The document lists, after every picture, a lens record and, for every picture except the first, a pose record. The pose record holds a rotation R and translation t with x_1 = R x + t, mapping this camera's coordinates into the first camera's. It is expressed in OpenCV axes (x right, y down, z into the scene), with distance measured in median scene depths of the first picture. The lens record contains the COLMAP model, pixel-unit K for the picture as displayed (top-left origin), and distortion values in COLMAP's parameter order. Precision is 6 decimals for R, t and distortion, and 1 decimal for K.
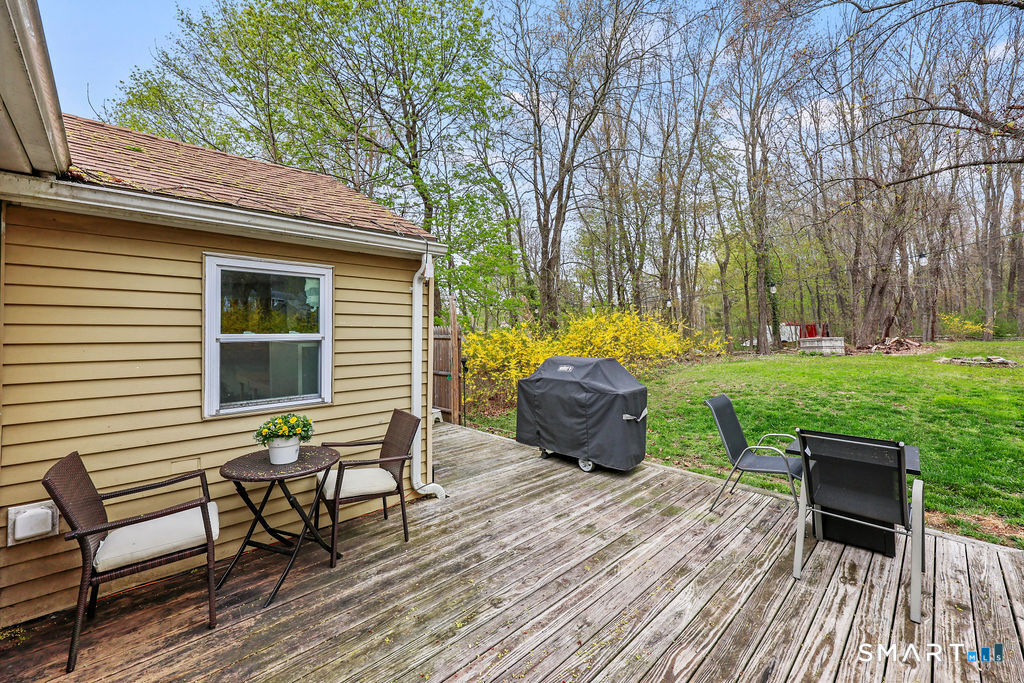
lens RADIAL K [[415.2, 0, 518.4], [0, 415.2, 335.1], [0, 0, 1]] dist [0.002032, -0.000276]
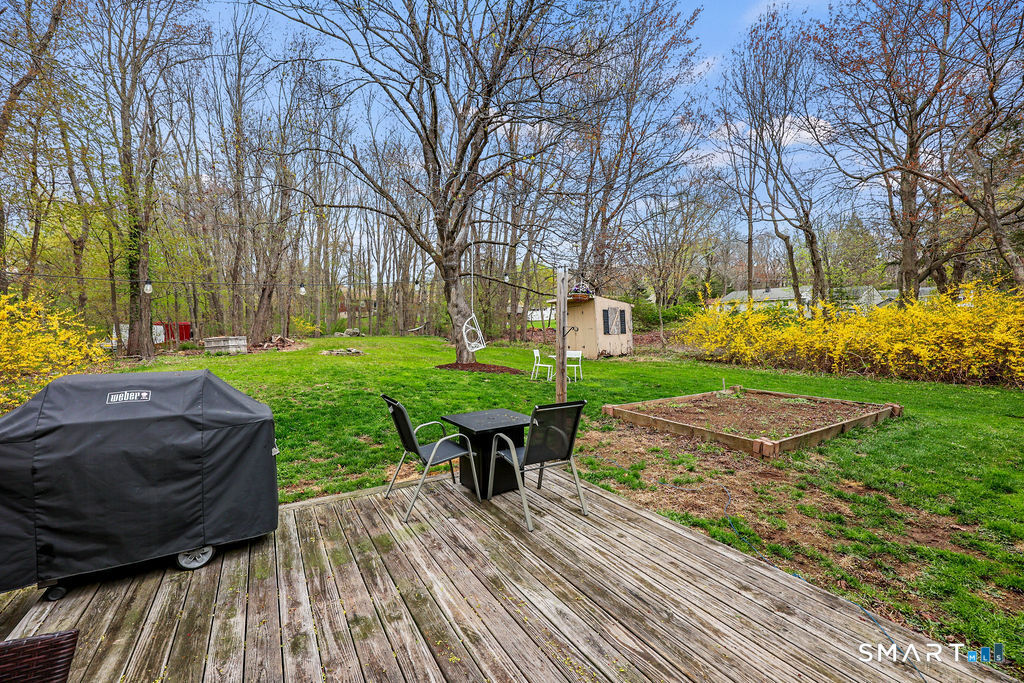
lens RADIAL K [[415.2, 0, 510.7], [0, 415.2, 341.5], [0, 0, 1]] dist [0.002032, -0.000276]
pose [[0.242179, -0.024549, 0.969921, -0.324599], [0.010187, 0.999689, 0.022759, 0.006100], [-0.970178, 0.004369, 0.242354, 0.498024]]
